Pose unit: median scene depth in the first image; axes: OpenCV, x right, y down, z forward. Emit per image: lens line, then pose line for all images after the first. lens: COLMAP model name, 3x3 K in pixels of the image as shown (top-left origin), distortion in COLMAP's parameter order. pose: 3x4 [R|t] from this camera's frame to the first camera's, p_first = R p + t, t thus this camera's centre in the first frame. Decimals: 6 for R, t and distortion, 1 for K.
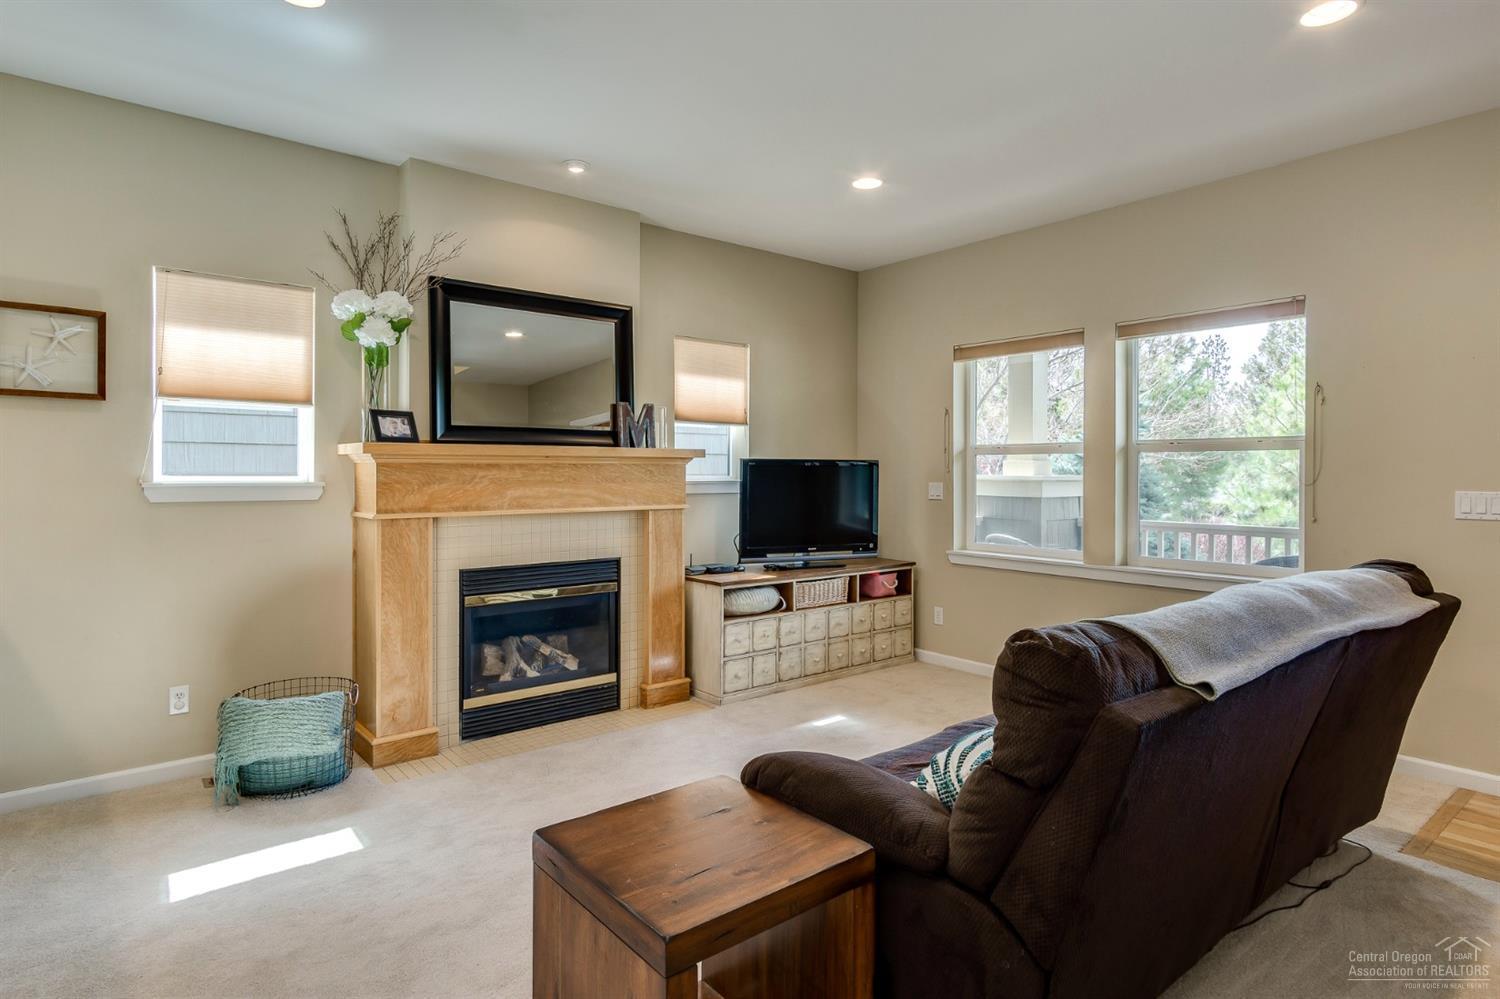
lens RADIAL K [[811.9, 0, 746.4], [0, 811.9, 464.9], [0, 0, 1]] dist [0.002025, 0.000670]
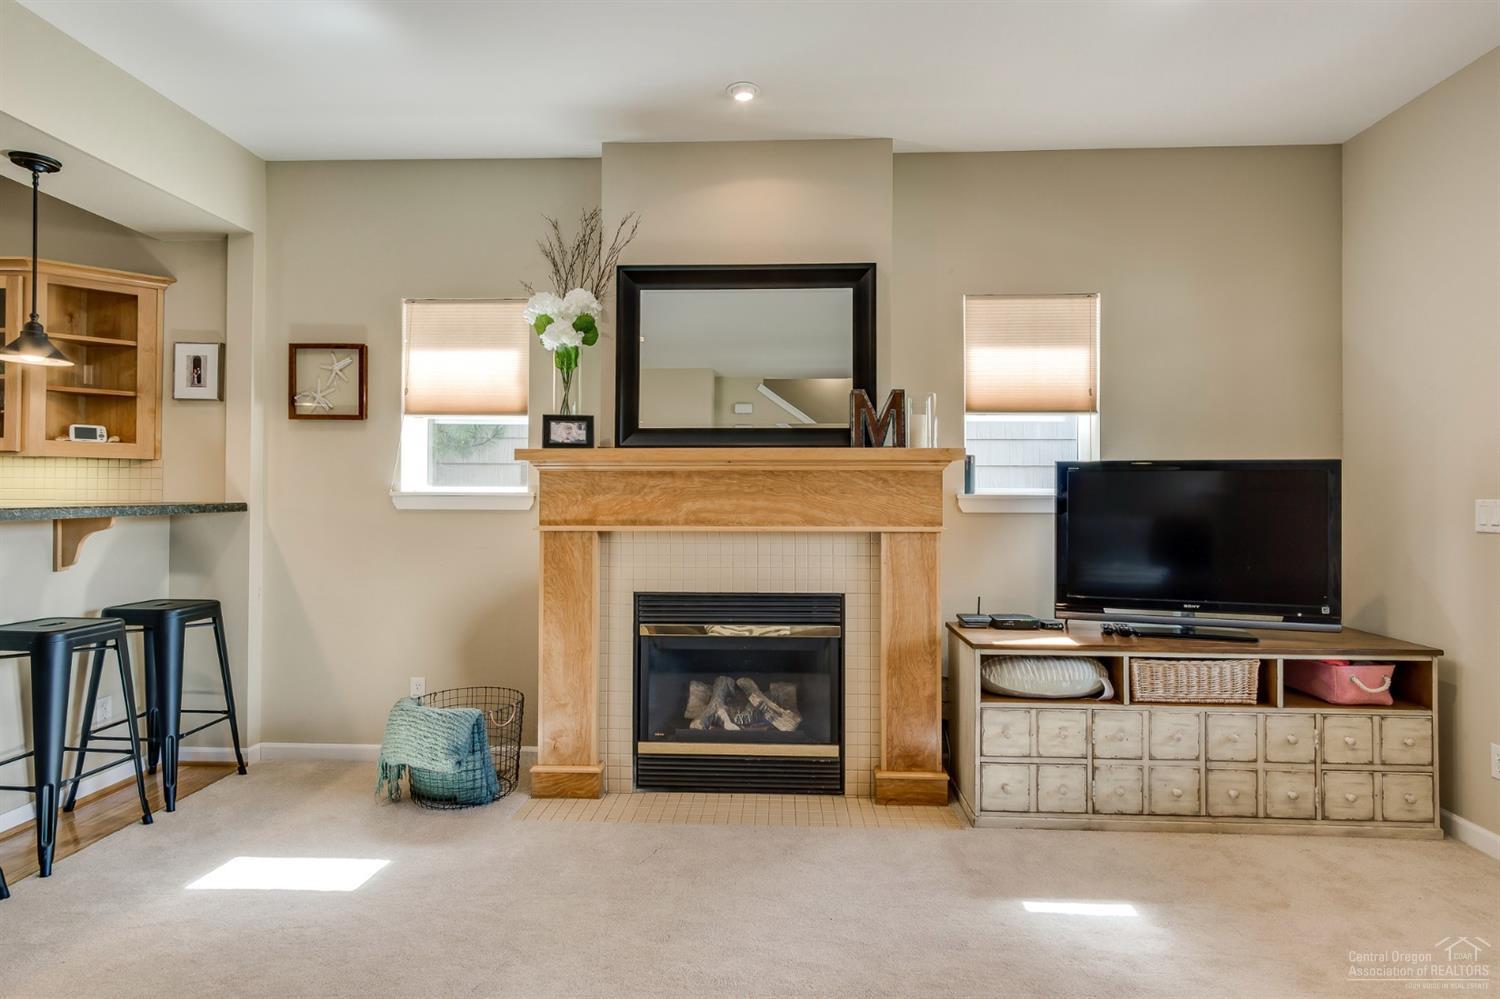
lens RADIAL K [[792.8, 0, 749.0], [0, 792.8, 479.5], [0, 0, 1]] dist [0.004000, 0.002025]
pose [[0.744150, -0.013482, -0.667876, 0.274669], [0.004059, 0.999869, -0.015662, 0.018598], [0.668000, 0.008944, 0.744108, 0.388714]]
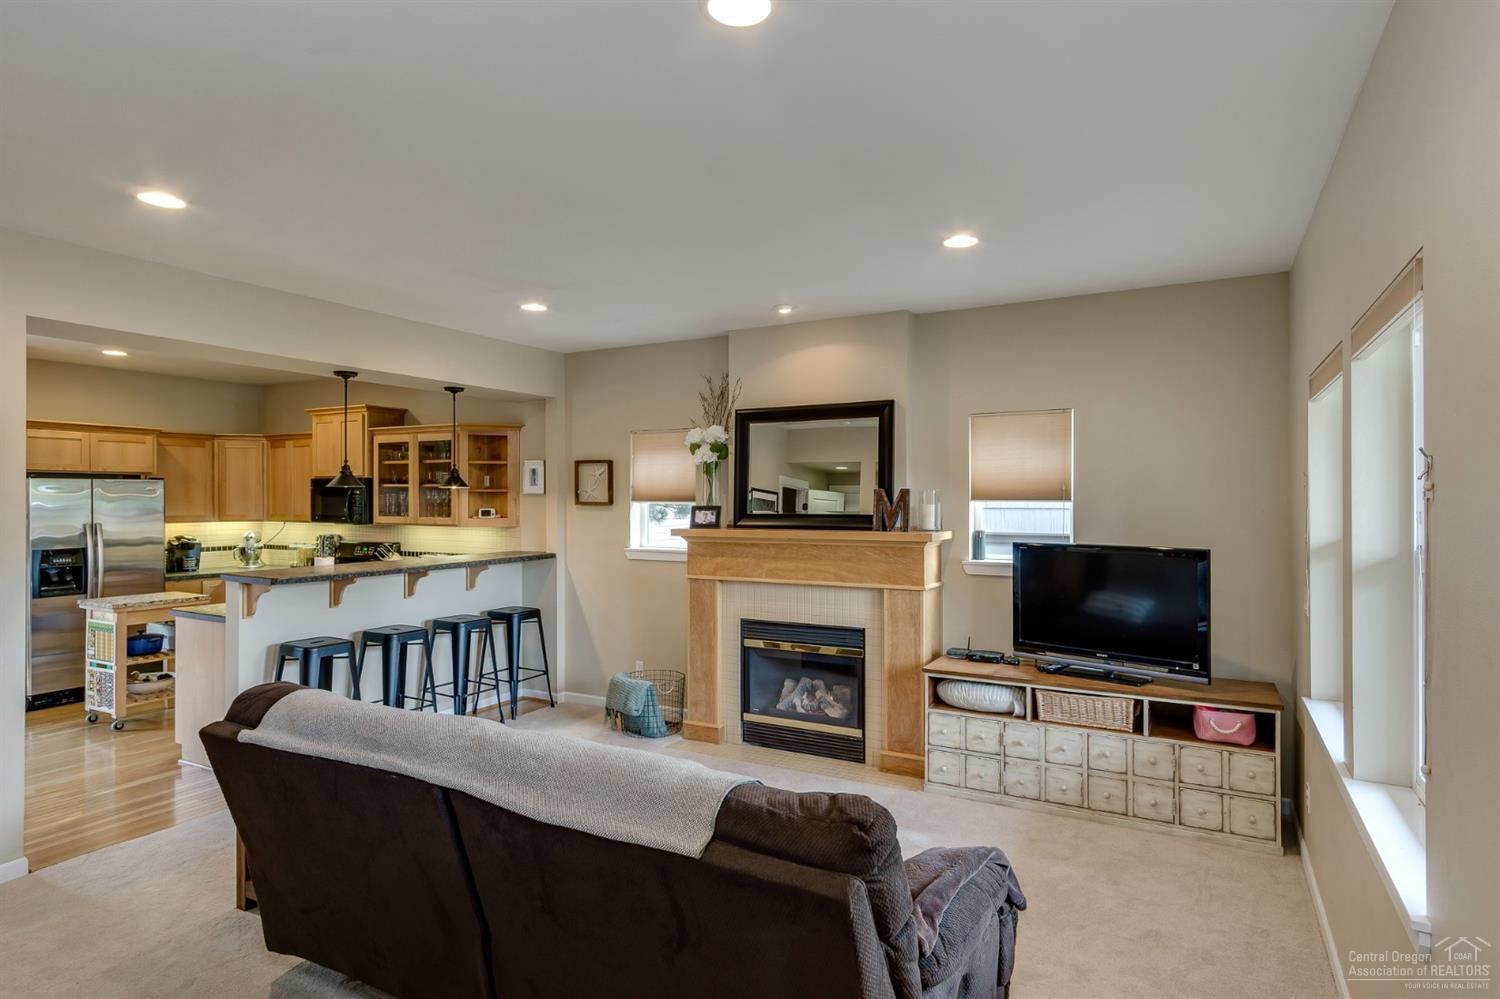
lens RADIAL K [[801.9, 0, 752.8], [0, 801.9, 487.3], [0, 0, 1]] dist [0.002687, 0.002924]
pose [[0.375628, -0.017621, -0.926603, 0.819551], [0.010101, 0.999838, -0.014919, -0.066279], [0.926715, -0.003755, 0.375745, 0.439962]]
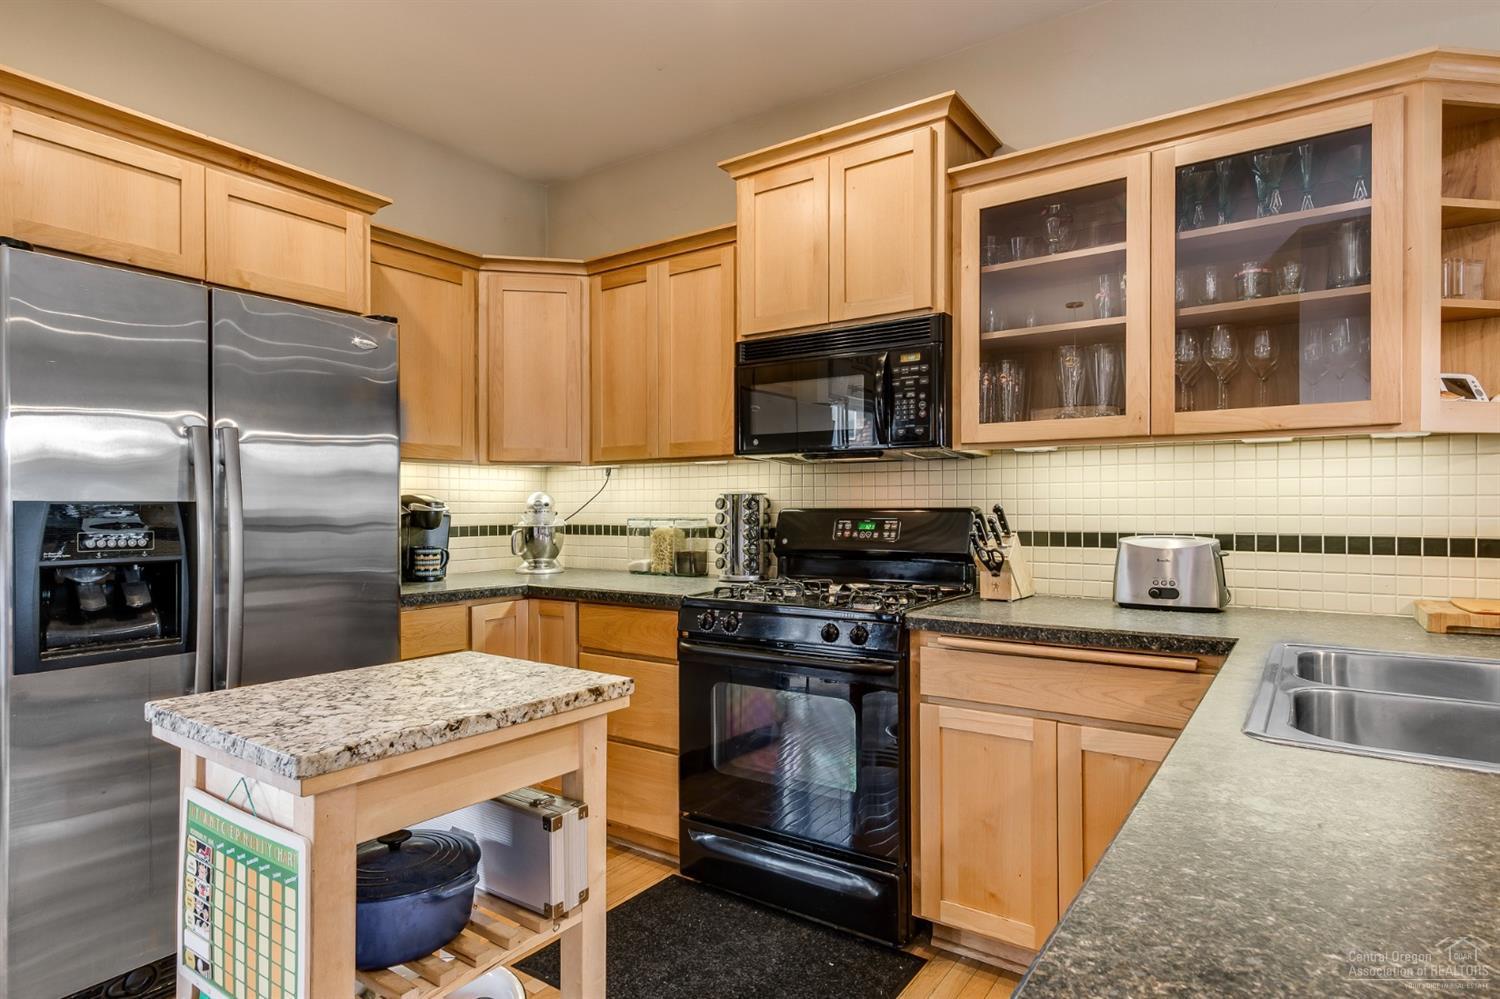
lens RADIAL K [[809.7, 0, 750.0], [0, 809.7, 499.5], [0, 0, 1]] dist [0.000072, 0.000368]
pose [[0.269300, -0.020183, -0.962845, -0.470700], [0.011165, 0.999779, -0.017834, 0.019994], [0.962992, -0.005947, 0.269465, 0.045289]]
